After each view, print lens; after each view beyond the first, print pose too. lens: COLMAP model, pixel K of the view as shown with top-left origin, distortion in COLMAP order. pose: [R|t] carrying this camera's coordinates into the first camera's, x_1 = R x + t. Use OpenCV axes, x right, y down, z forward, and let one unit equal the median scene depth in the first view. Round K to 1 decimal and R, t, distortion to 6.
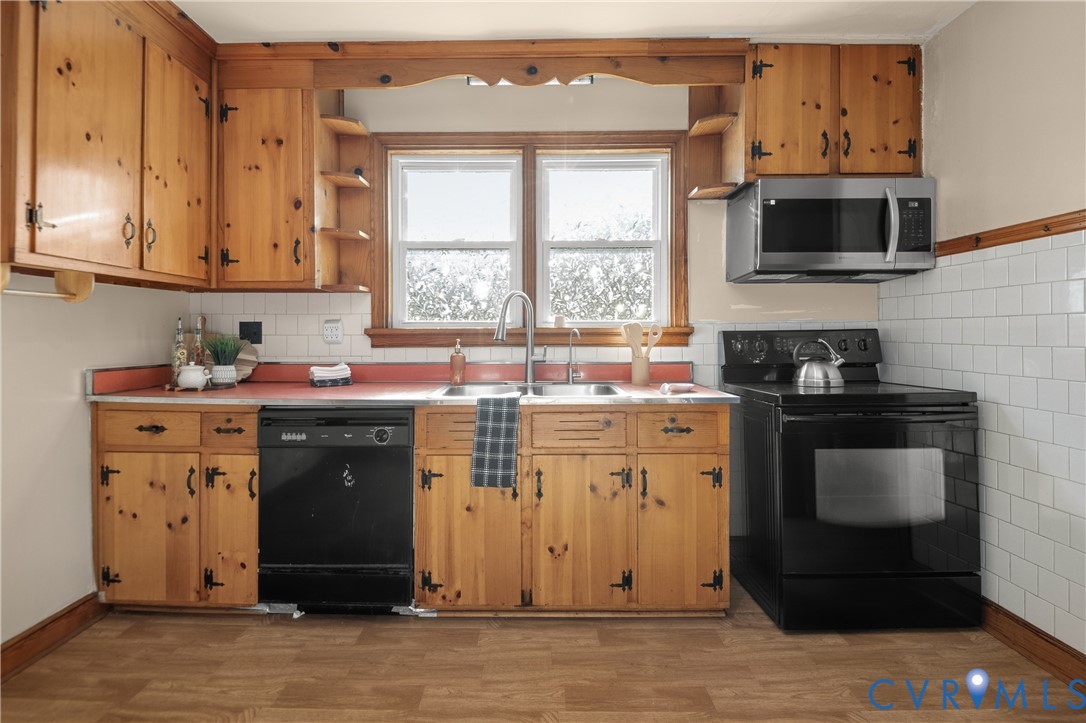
lens RADIAL K [[524.3, 0, 527.3], [0, 524.3, 337.2], [0, 0, 1]] dist [0.014295, -0.015403]
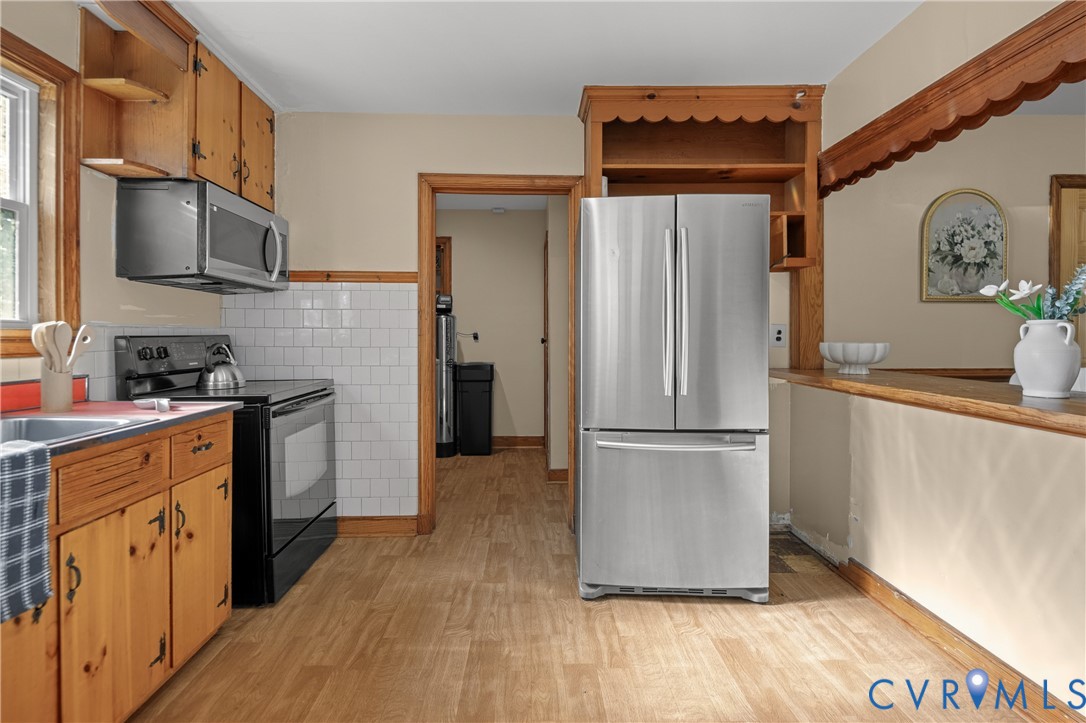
lens RADIAL K [[524.3, 0, 541.2], [0, 524.3, 343.5], [0, 0, 1]] dist [0.014295, -0.015403]
pose [[-0.043201, -0.008246, 0.999032, -0.579317], [0.001371, 0.999965, 0.008313, -0.006028], [-0.999065, 0.001728, -0.043188, 0.423373]]
